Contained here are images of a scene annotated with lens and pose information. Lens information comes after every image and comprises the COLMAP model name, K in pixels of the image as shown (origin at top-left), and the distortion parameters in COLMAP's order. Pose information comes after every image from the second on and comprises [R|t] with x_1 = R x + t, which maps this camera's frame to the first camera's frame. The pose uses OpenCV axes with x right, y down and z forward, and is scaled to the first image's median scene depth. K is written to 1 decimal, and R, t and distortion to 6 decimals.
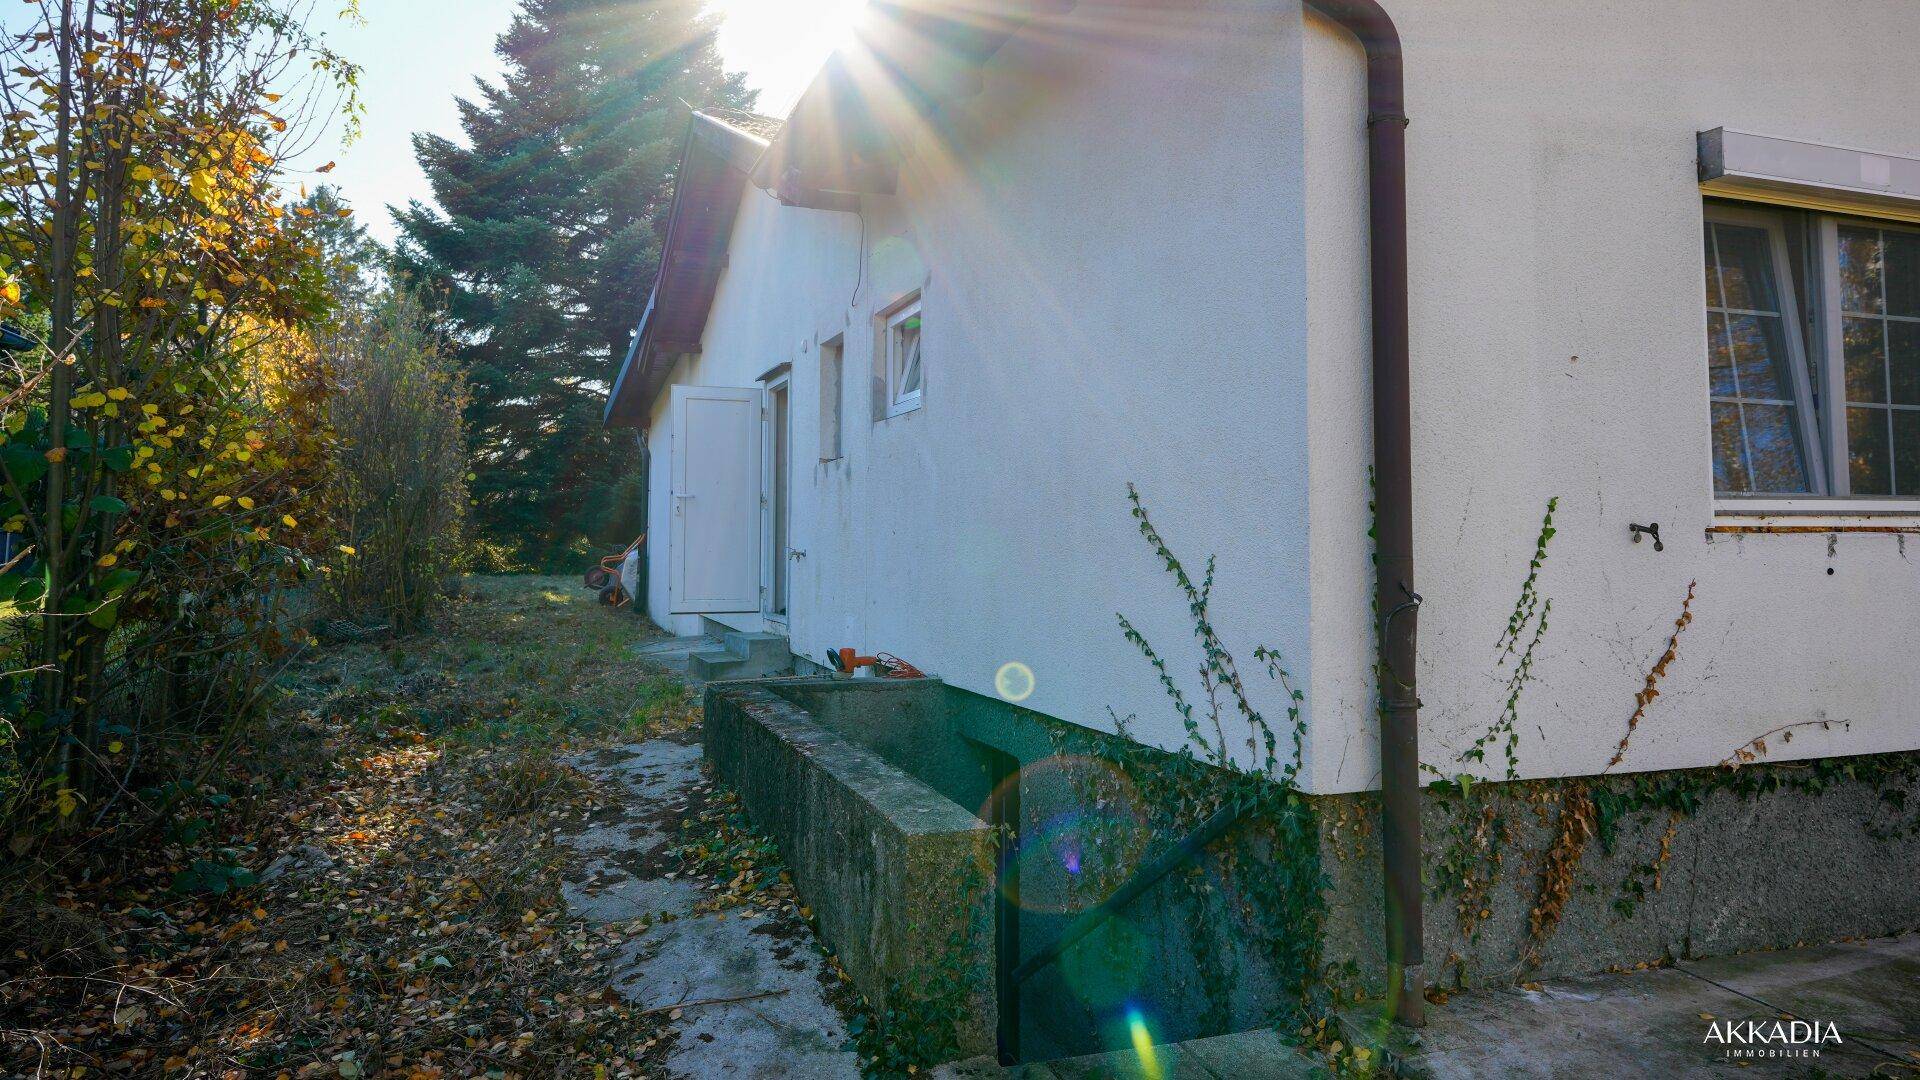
lens RADIAL K [[1257.7, 0, 961.5], [0, 1257.7, 466.8], [0, 0, 1]] dist [-0.004160, 0.005722]
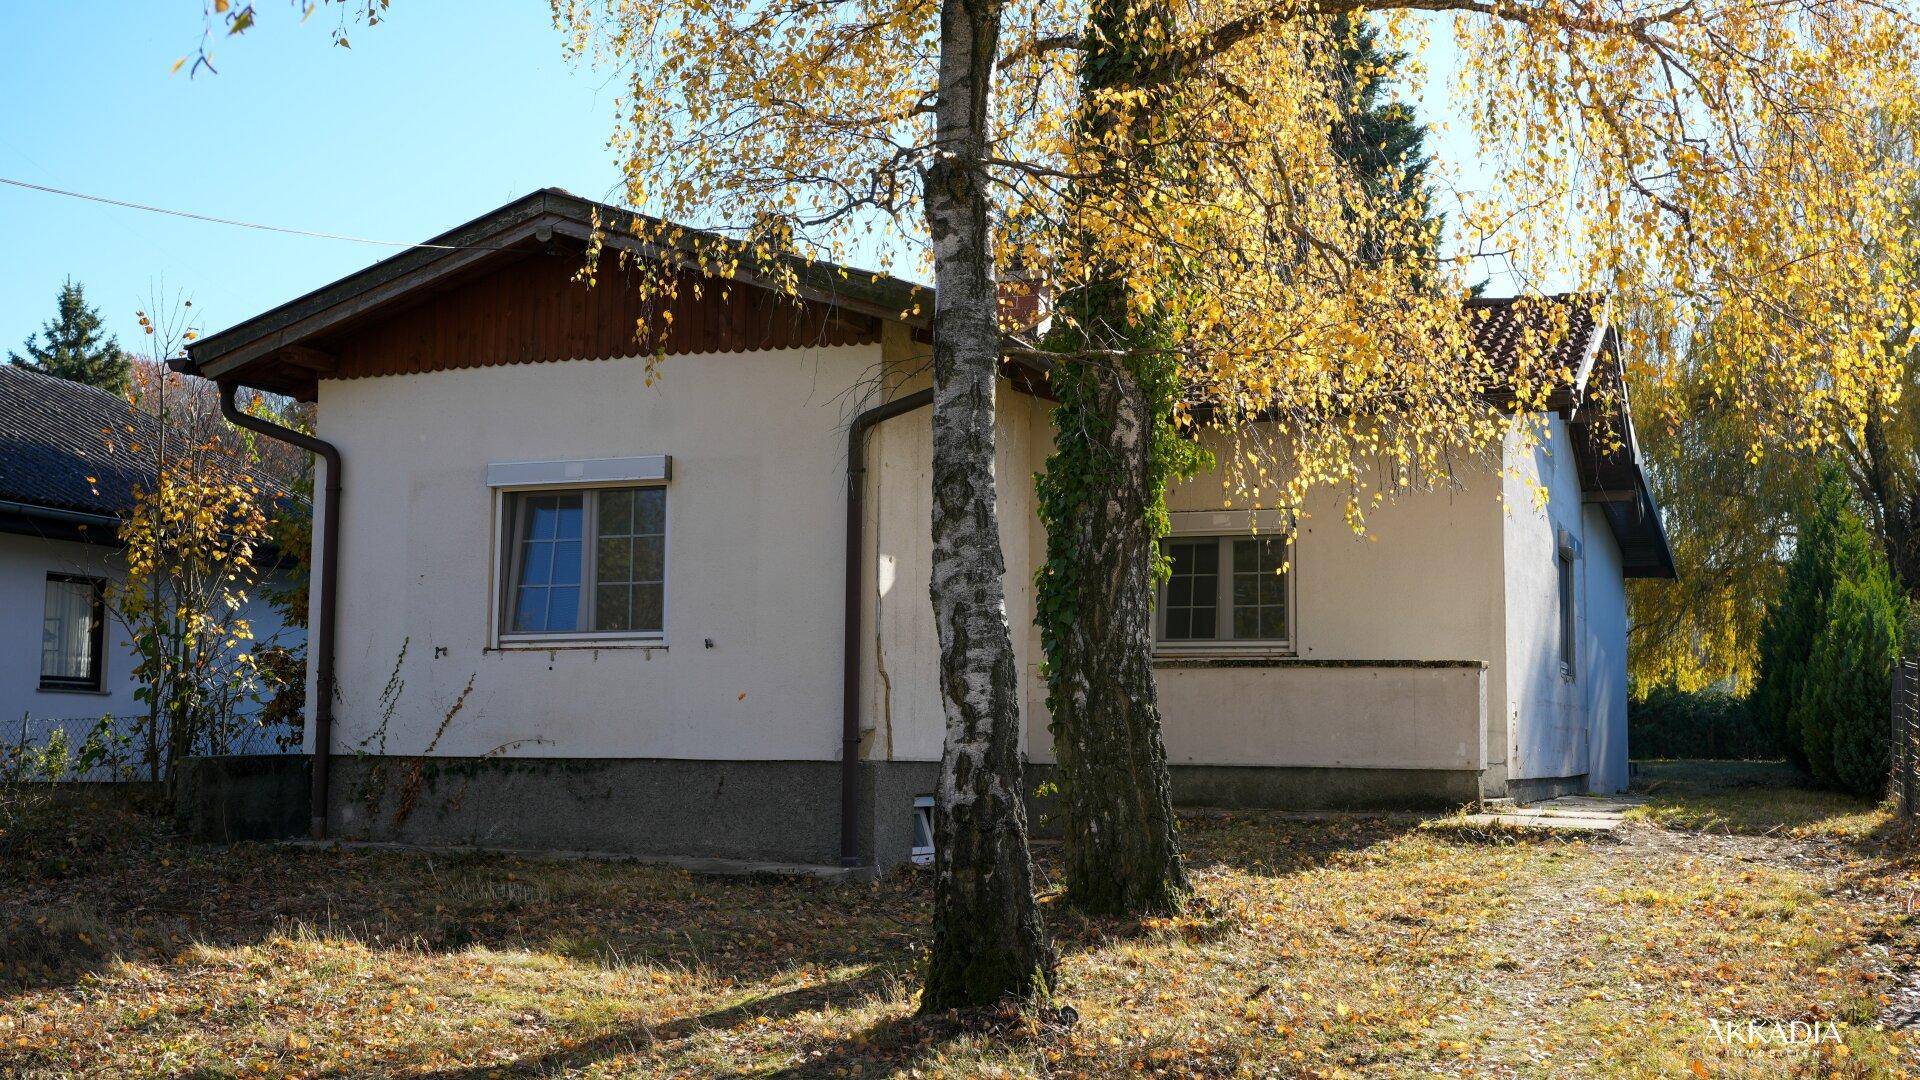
lens RADIAL K [[2182.8, 0, 974.2], [0, 2182.8, 532.4], [0, 0, 1]] dist [0.013040, 0.000000]
pose [[0.748371, -0.061982, -0.660378, 3.586685], [0.032663, 0.997860, -0.056642, 0.085933], [0.662476, 0.020819, 0.748794, -1.225439]]
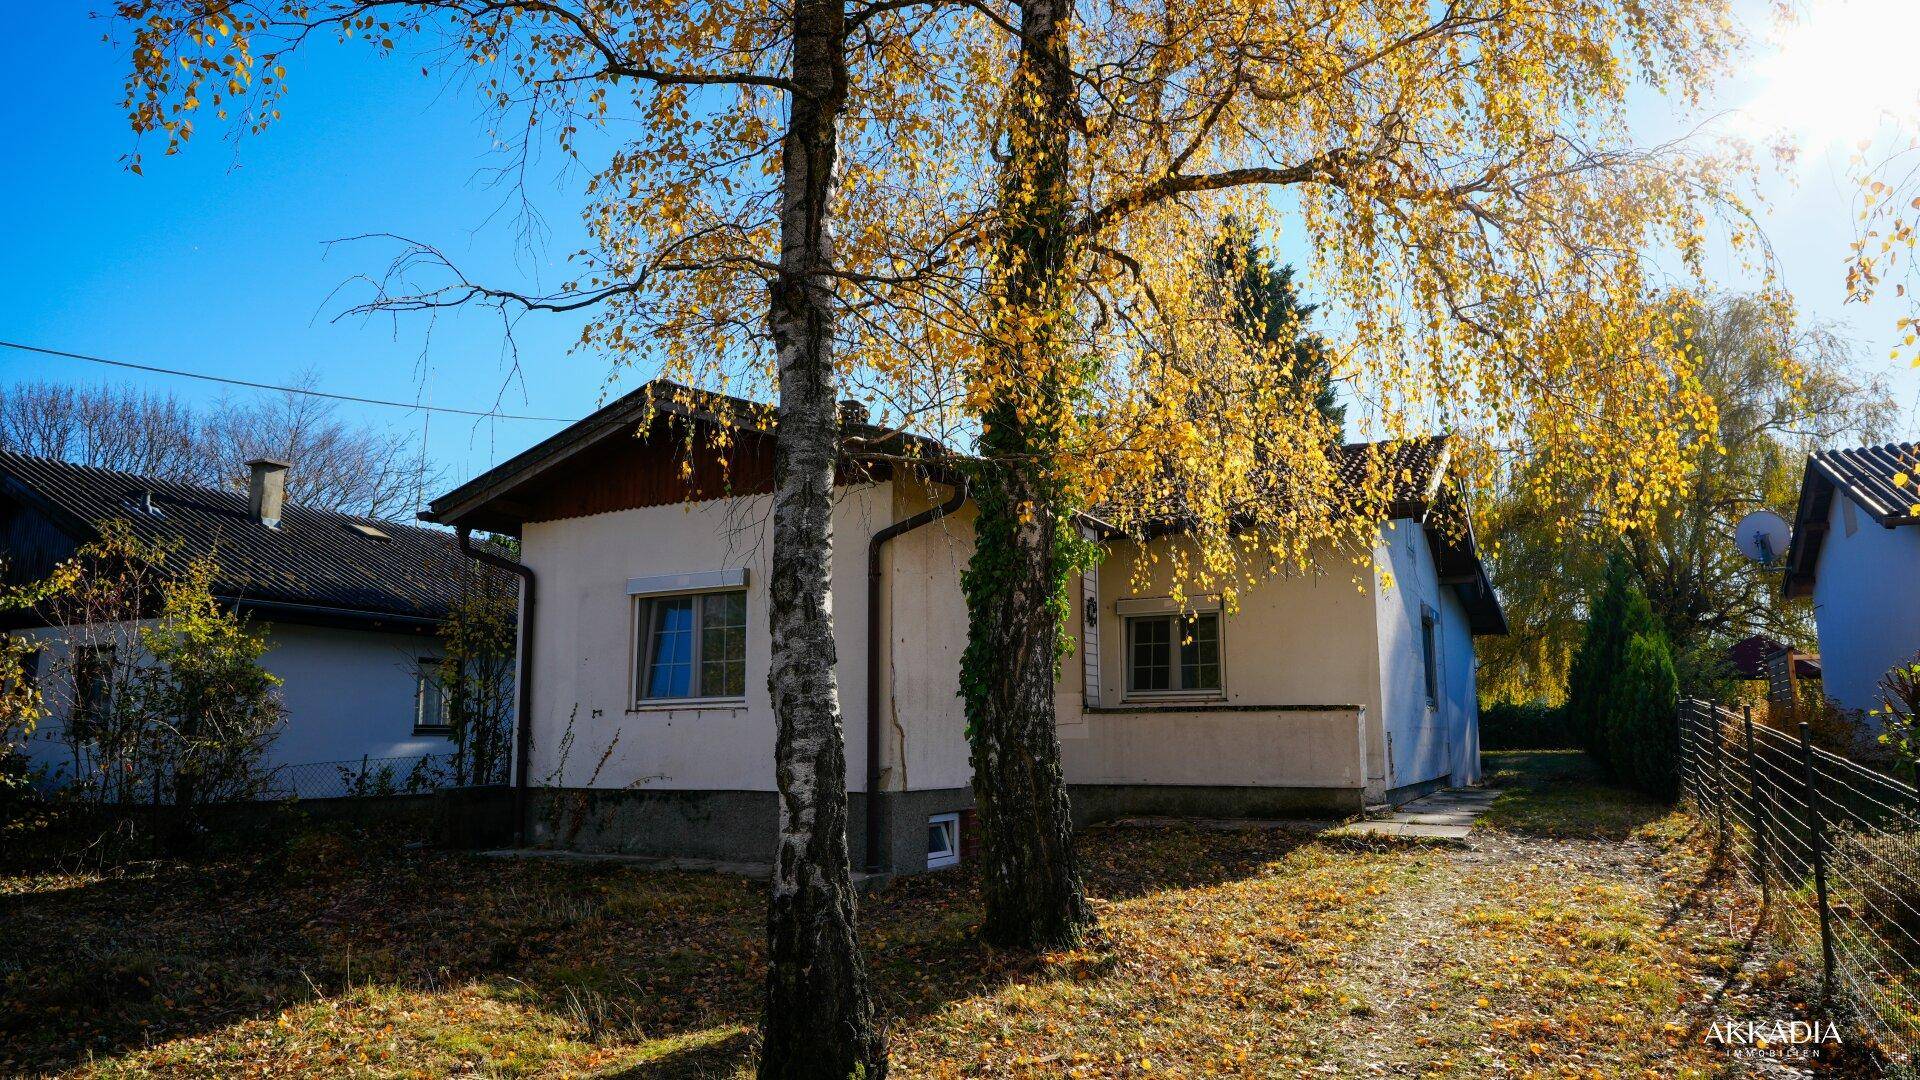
lens RADIAL K [[1254.6, 0, 968.5], [0, 1254.6, 554.2], [0, 0, 1]] dist [-0.002884, 0.000834]
pose [[0.680503, -0.115790, -0.723538, 3.254424], [0.053061, 0.992630, -0.108949, 0.045774], [0.730821, 0.035749, 0.681632, -0.457553]]
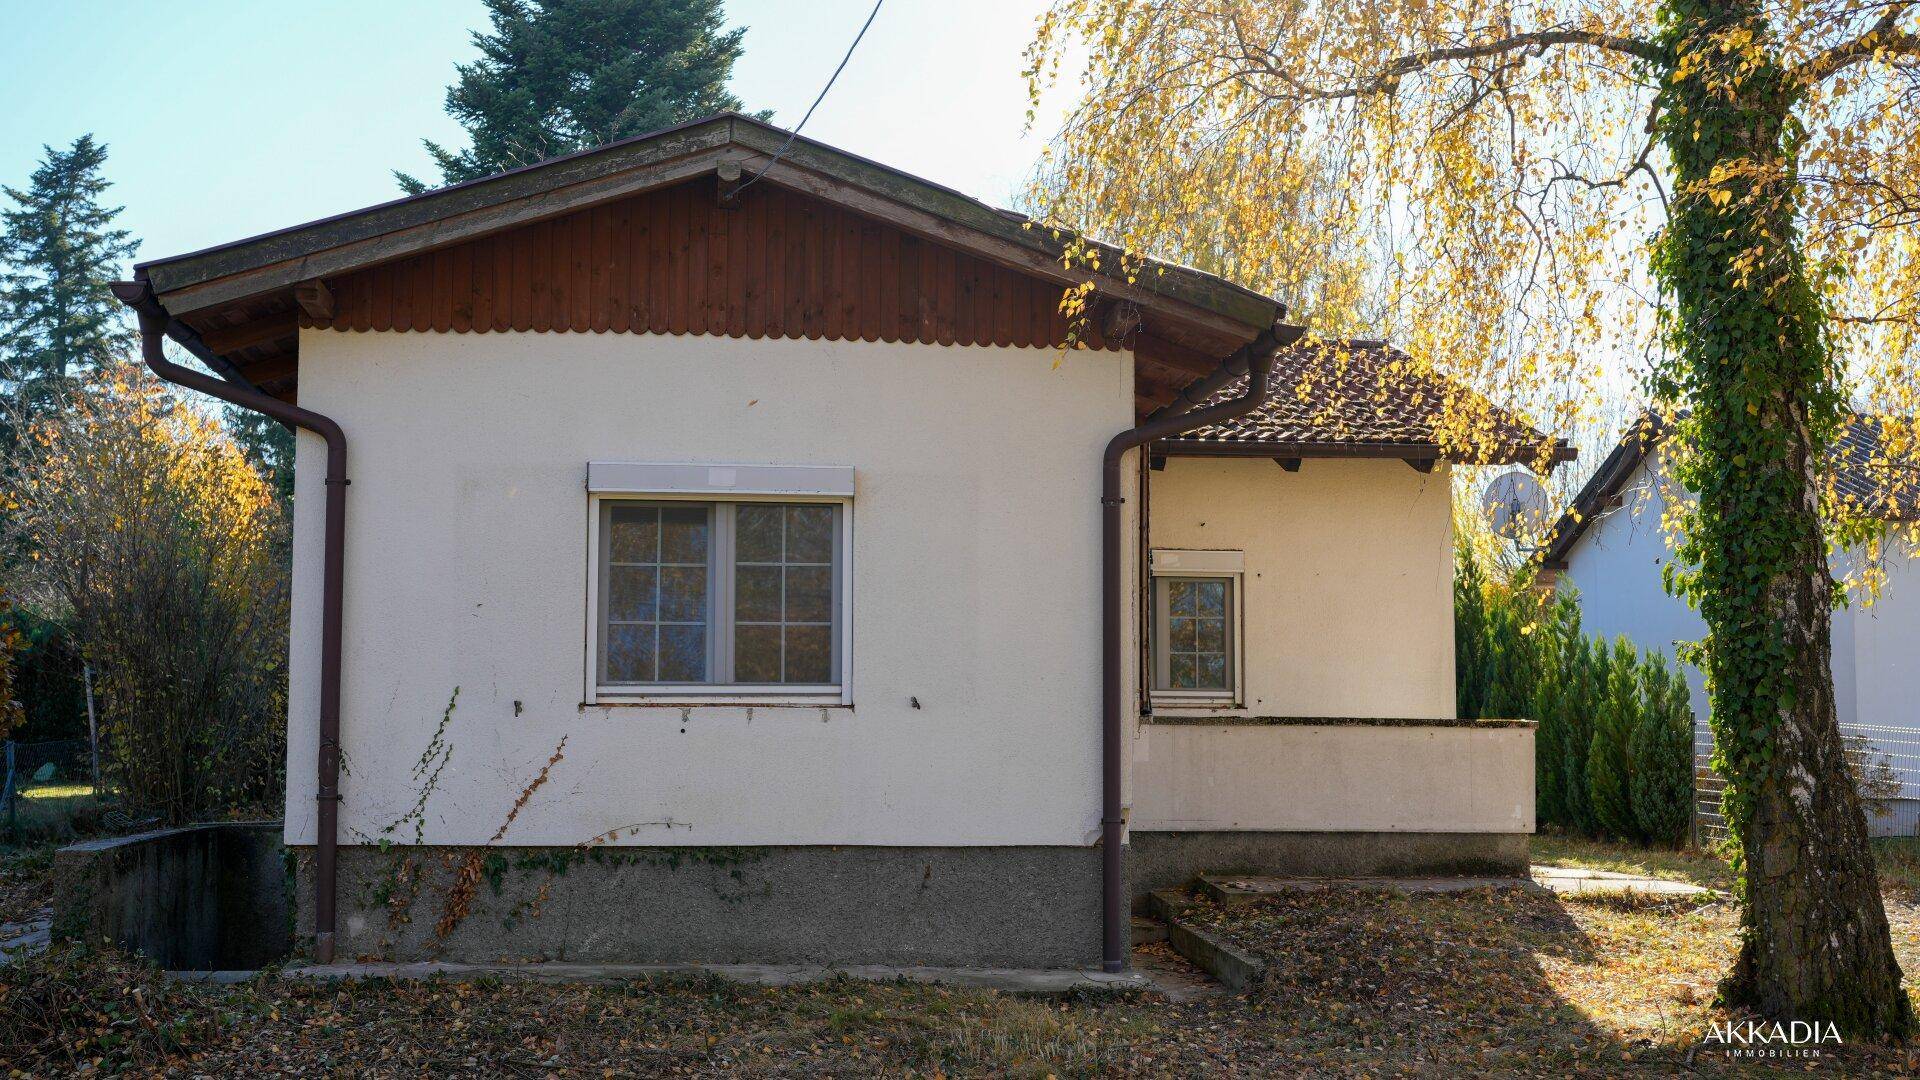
lens RADIAL K [[2182.8, 0, 960.6], [0, 2182.8, 596.5], [0, 0, 1]] dist [0.013040, 0.000000]
pose [[0.973199, -0.015069, -0.229470, 1.675428], [0.011852, 0.999811, -0.015391, -0.041126], [0.229659, 0.012259, 0.973194, -1.627895]]
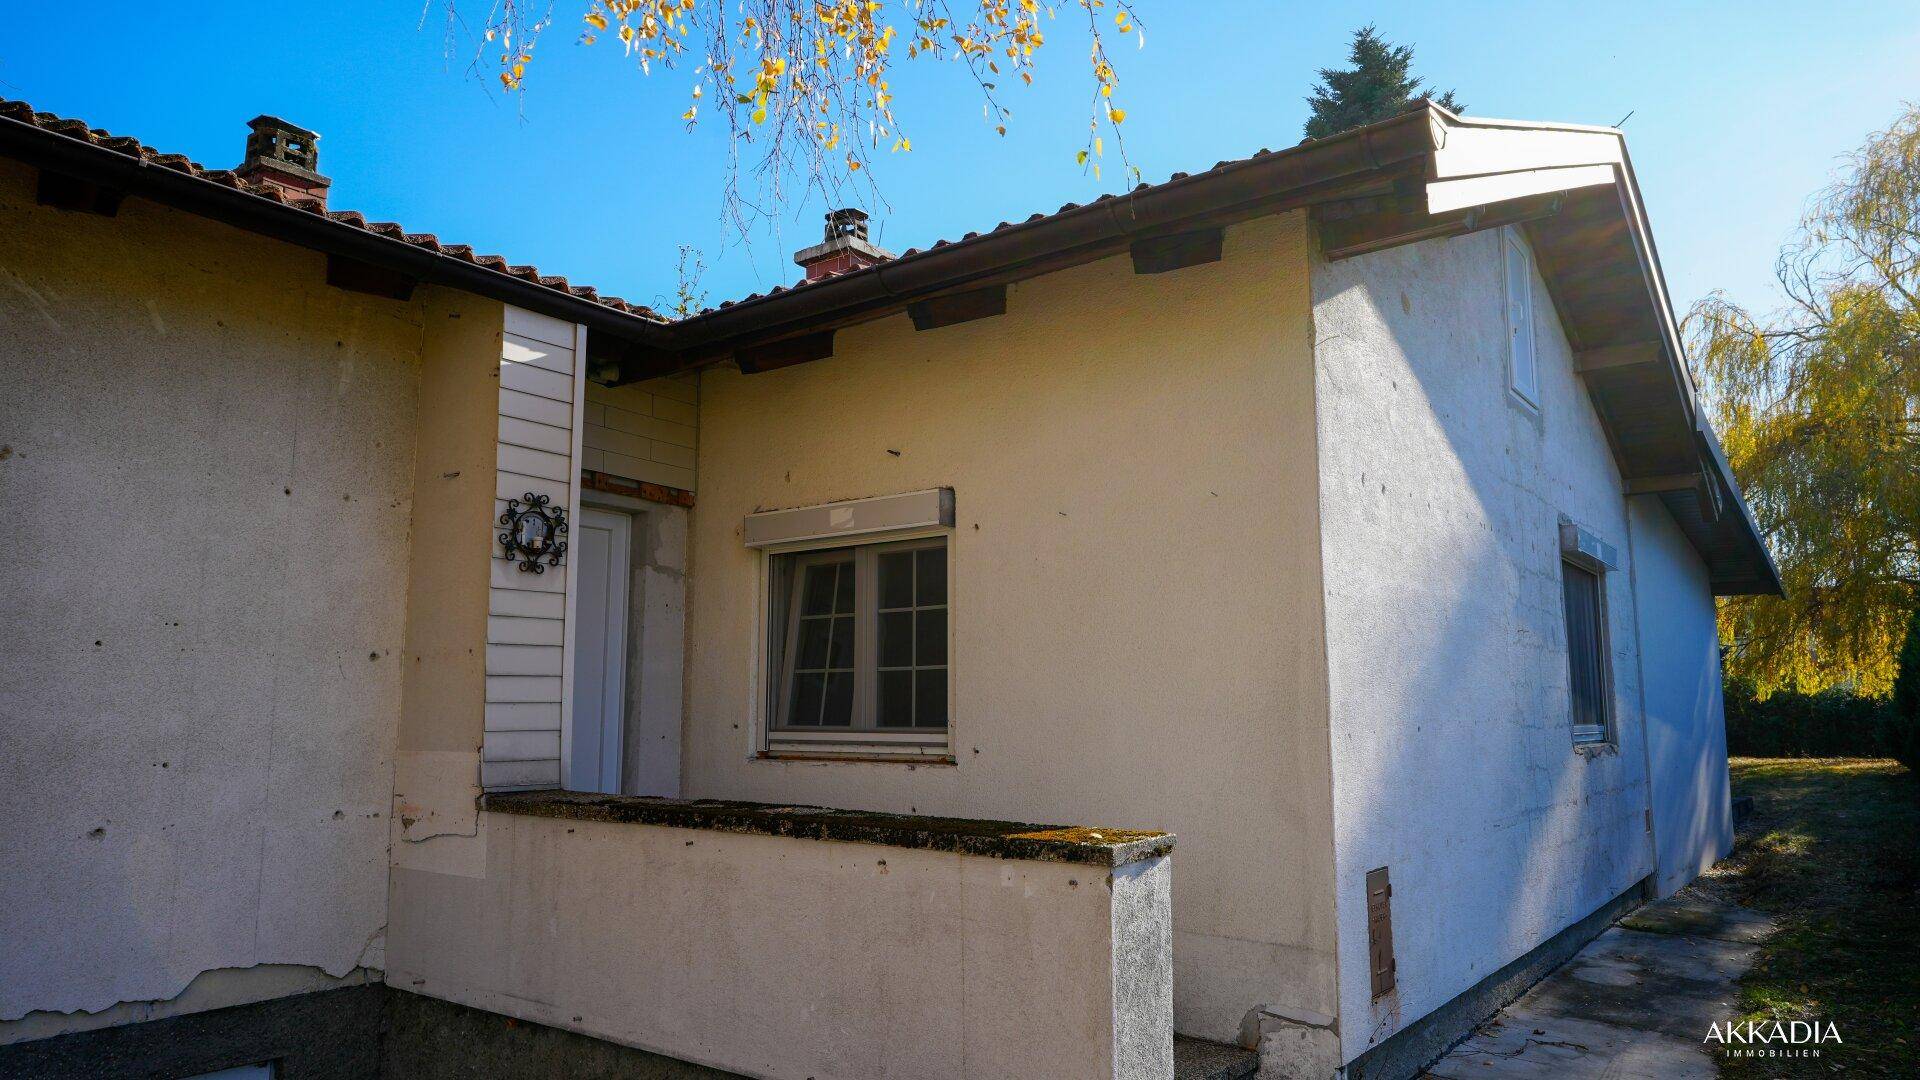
lens RADIAL K [[1254.6, 0, 966.2], [0, 1254.6, 536.6], [0, 0, 1]] dist [-0.002884, 0.000834]
pose [[0.539513, -0.121169, -0.833213, 2.362857], [0.052413, 0.992505, -0.110396, 0.017342], [0.840344, 0.015888, 0.541820, 1.644539]]
